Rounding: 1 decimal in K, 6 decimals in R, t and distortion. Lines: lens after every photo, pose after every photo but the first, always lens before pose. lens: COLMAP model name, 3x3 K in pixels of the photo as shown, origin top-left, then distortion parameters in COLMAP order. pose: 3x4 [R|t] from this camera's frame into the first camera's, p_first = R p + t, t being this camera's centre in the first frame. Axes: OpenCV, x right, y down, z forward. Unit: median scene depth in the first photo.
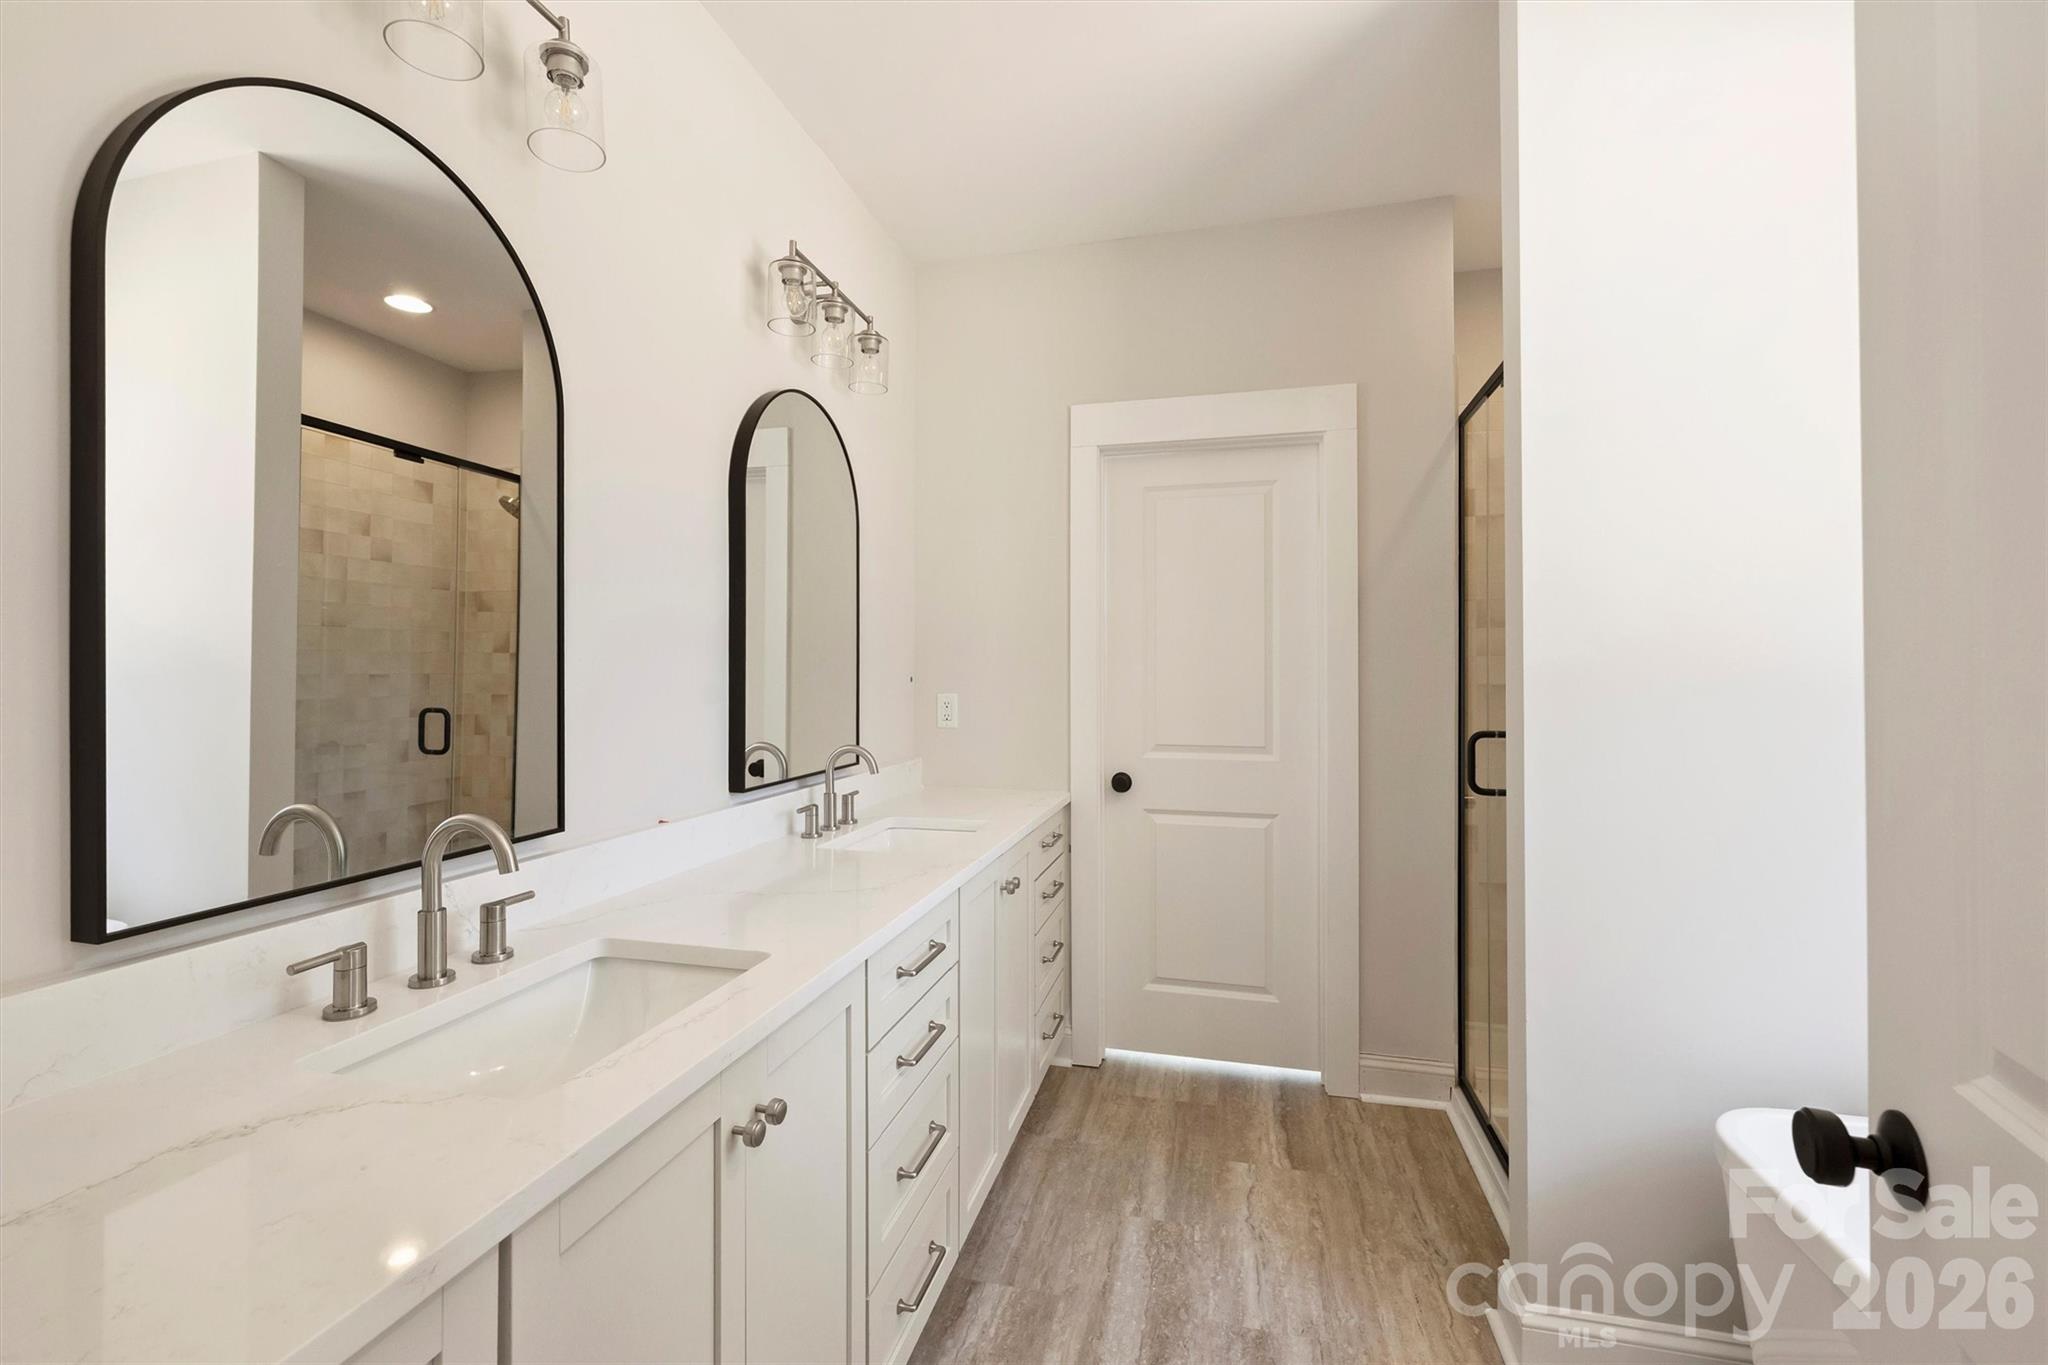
lens RADIAL K [[841.7, 0, 992.2], [0, 841.7, 677.3], [0, 0, 1]] dist [-0.000027, -0.000047]
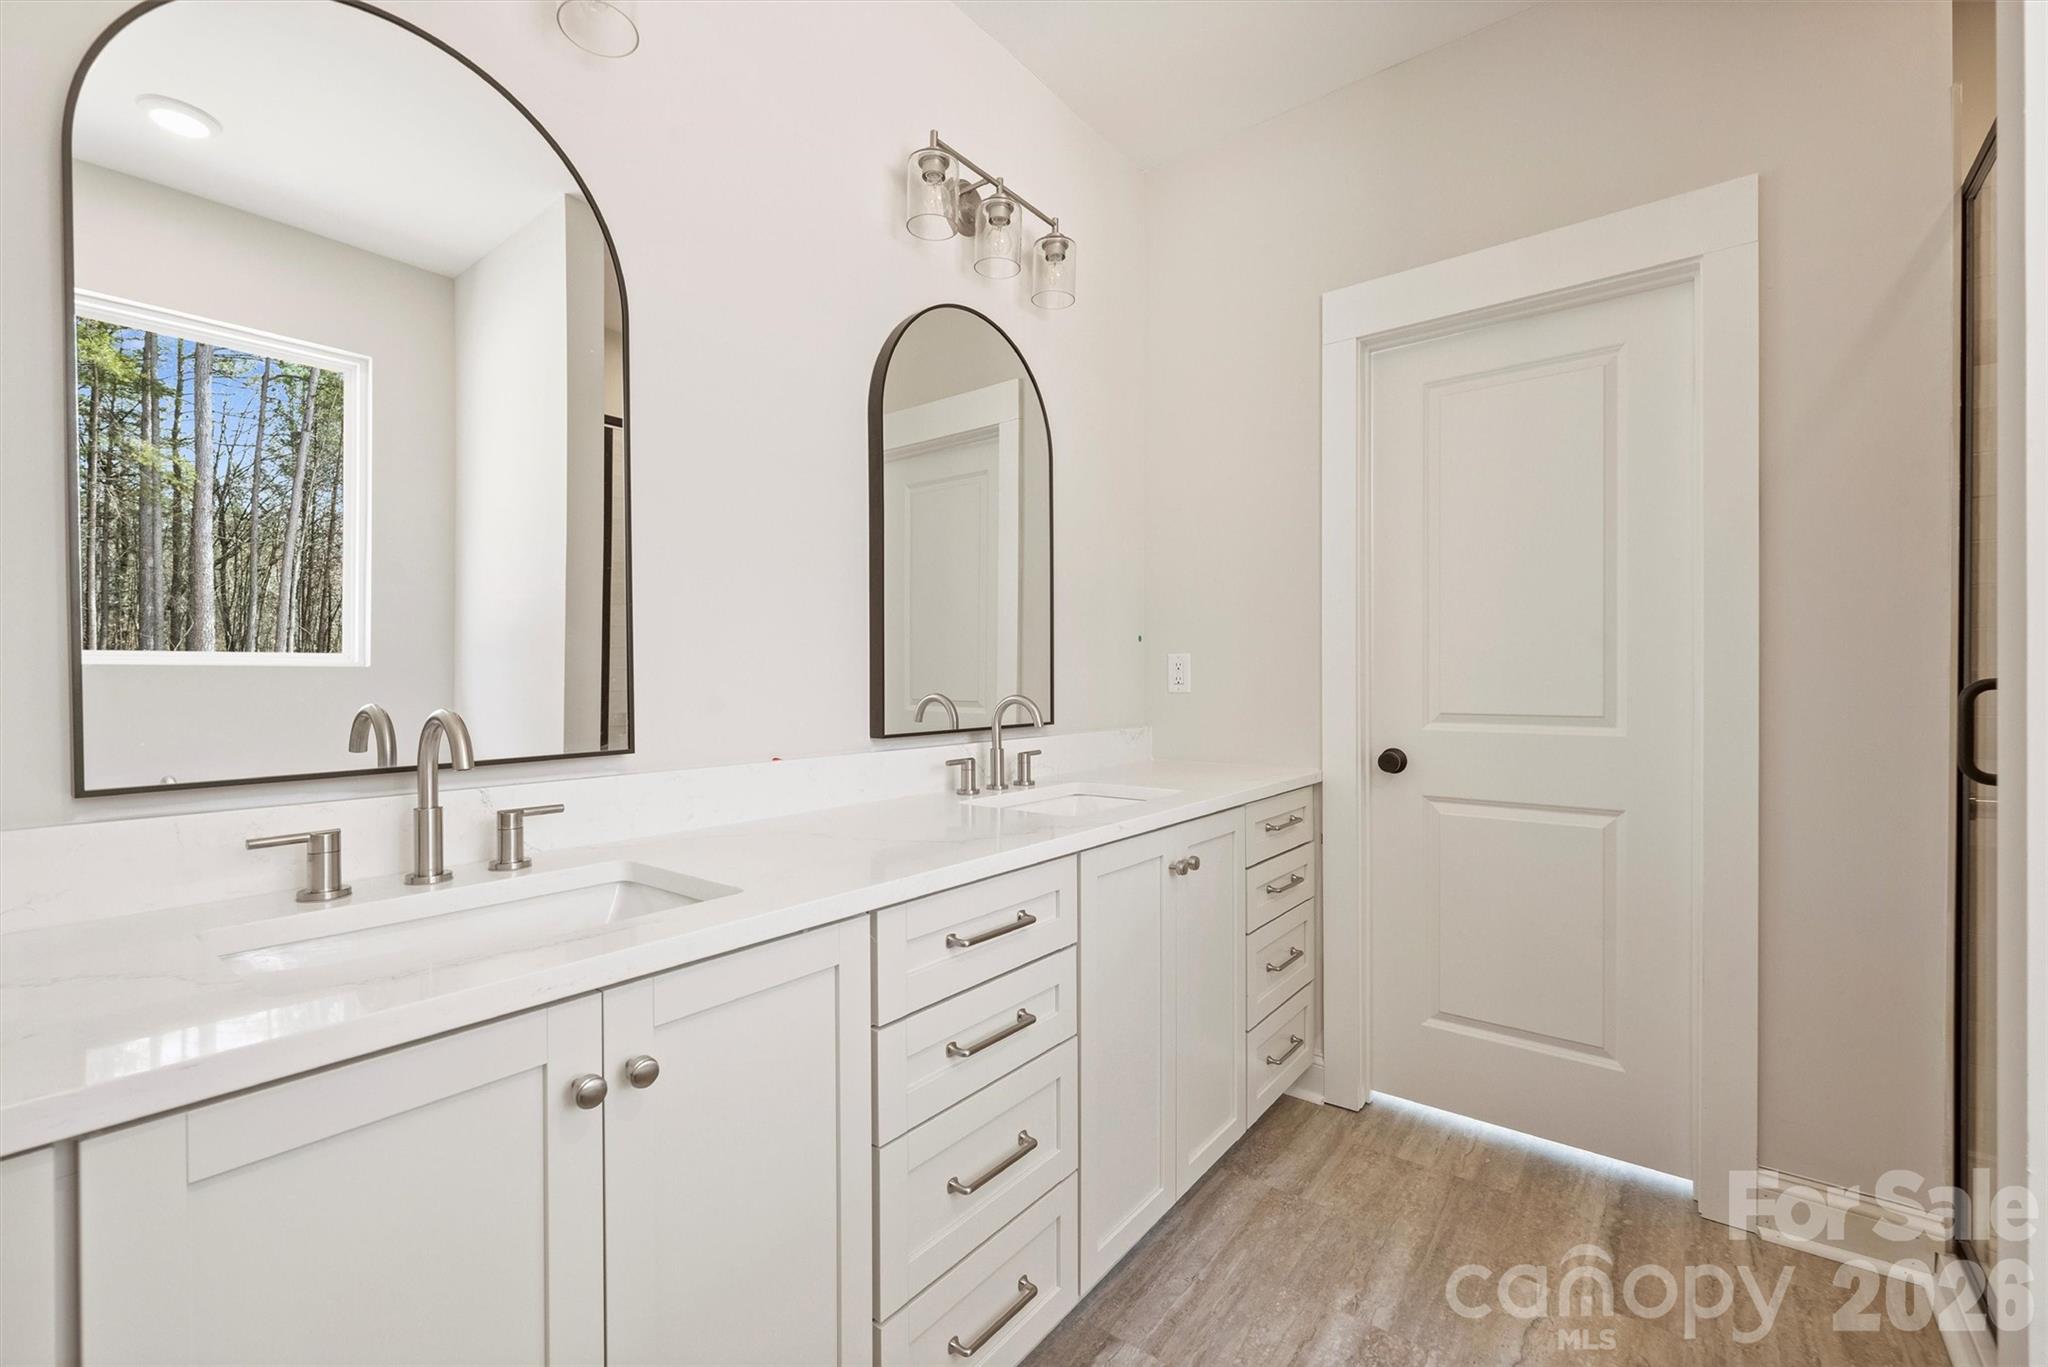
lens RADIAL K [[827.7, 0, 1022.4], [0, 827.7, 690.4], [0, 0, 1]] dist [-0.000376, -0.000105]
pose [[0.922021, 0.001866, -0.387136, 0.163638], [0.001874, 0.999955, 0.009284, 0.061883], [0.387136, -0.009285, 0.921976, 0.177485]]
